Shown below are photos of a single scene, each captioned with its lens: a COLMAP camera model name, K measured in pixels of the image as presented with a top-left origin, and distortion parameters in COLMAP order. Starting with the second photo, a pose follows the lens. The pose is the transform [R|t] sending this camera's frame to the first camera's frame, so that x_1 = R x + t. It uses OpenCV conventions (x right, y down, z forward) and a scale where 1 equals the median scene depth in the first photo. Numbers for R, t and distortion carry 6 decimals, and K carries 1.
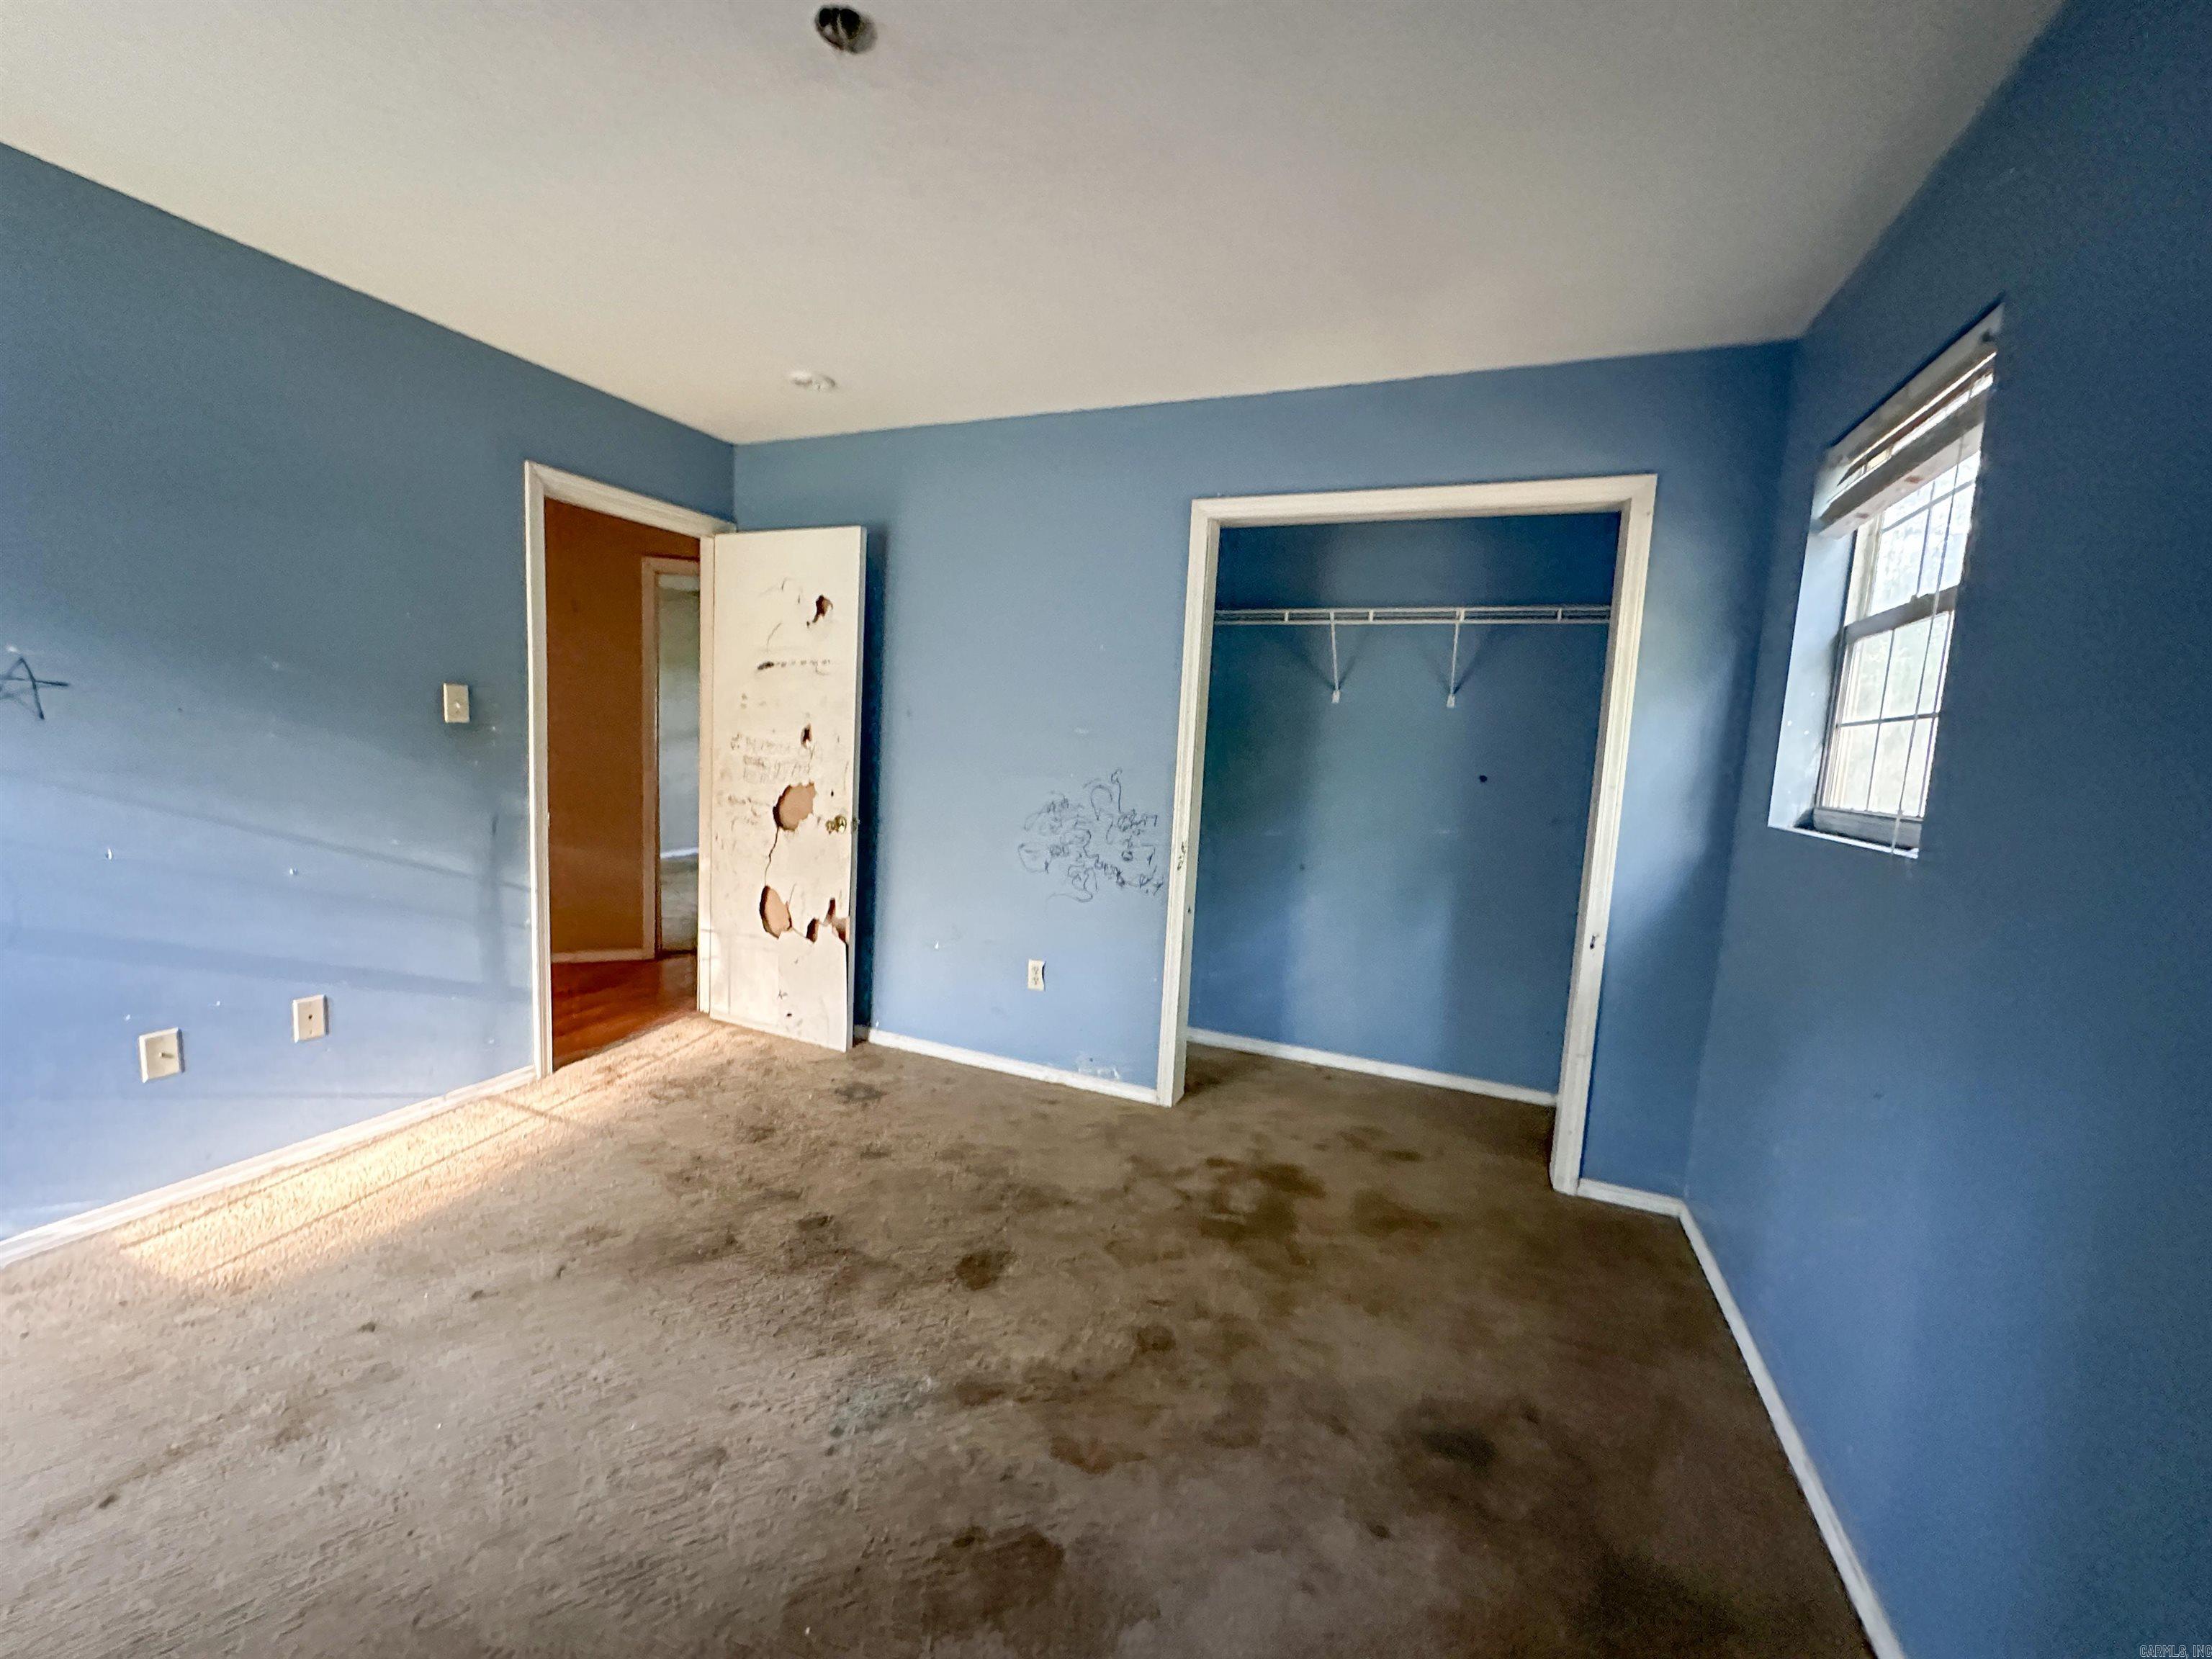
lens RADIAL K [[879.3, 0, 1106.0], [0, 879.3, 829.5], [0, 0, 1]] dist [-0.003383, 0.000119]
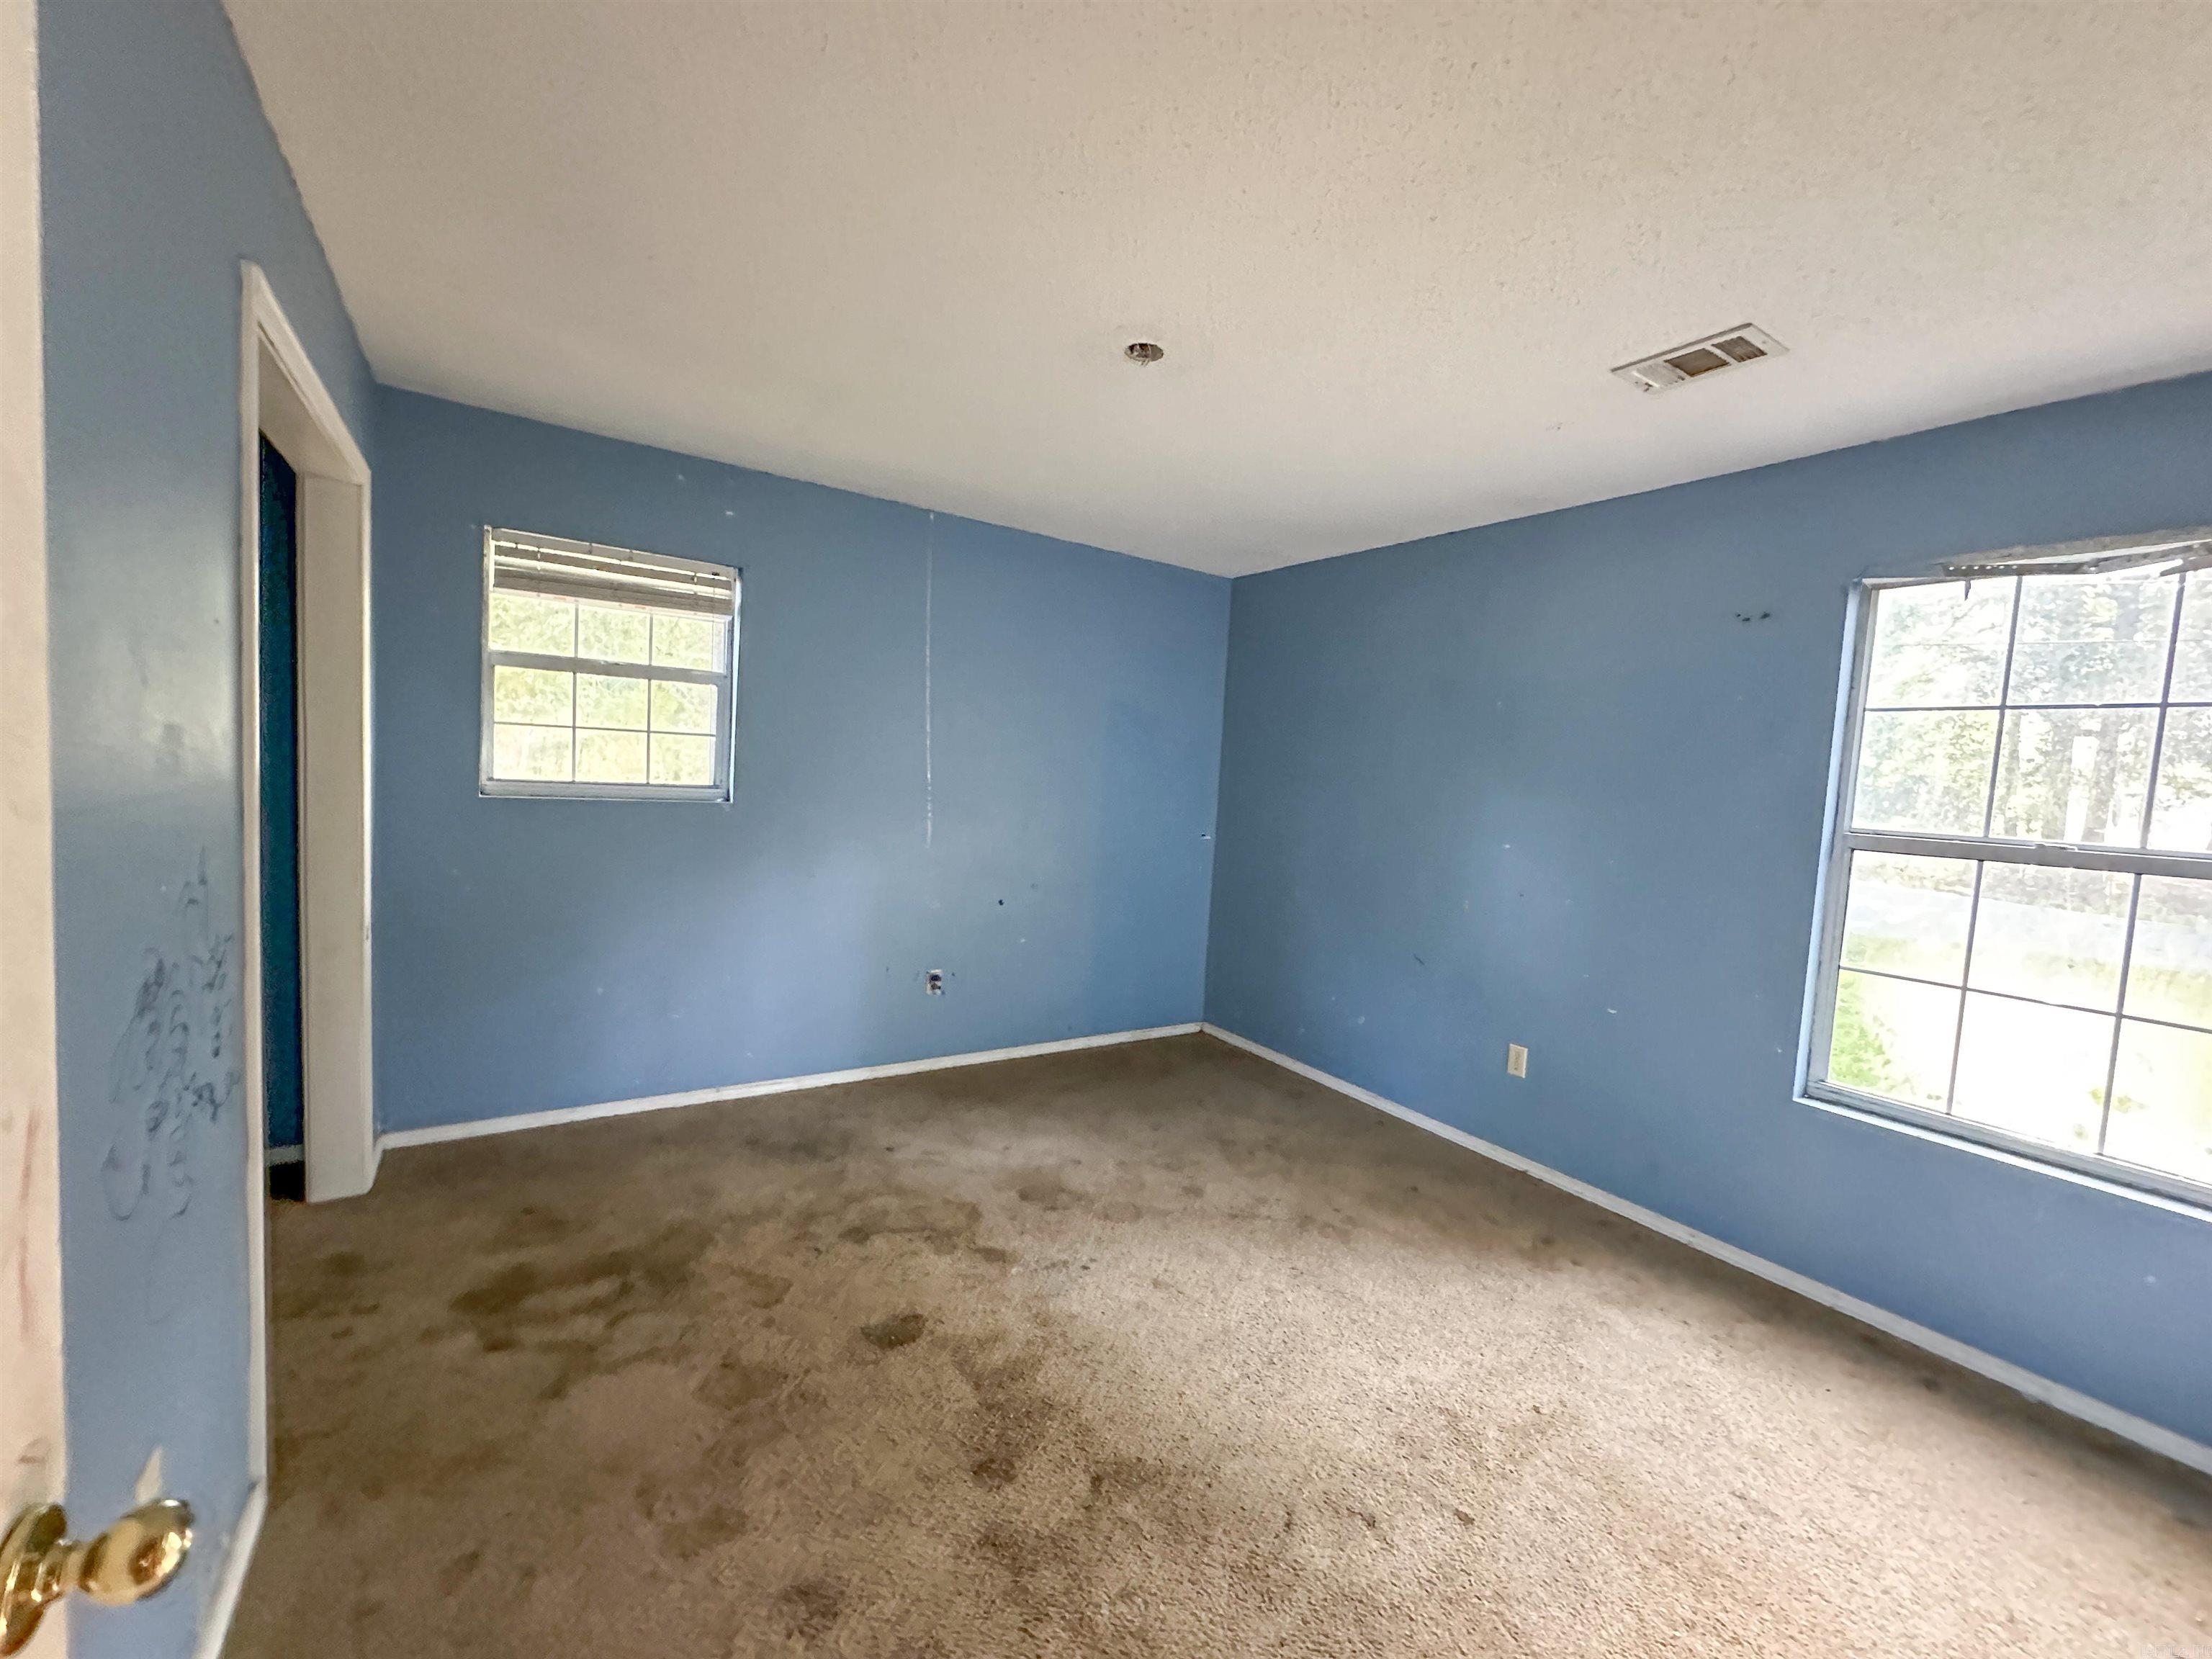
lens RADIAL K [[879.3, 0, 1106.0], [0, 879.3, 829.5], [0, 0, 1]] dist [-0.003383, 0.000119]
pose [[-0.823018, -0.139430, 0.550636, -0.804526], [-0.043055, 0.981929, 0.184287, -0.249442], [-0.566381, 0.127964, -0.814148, 1.601551]]
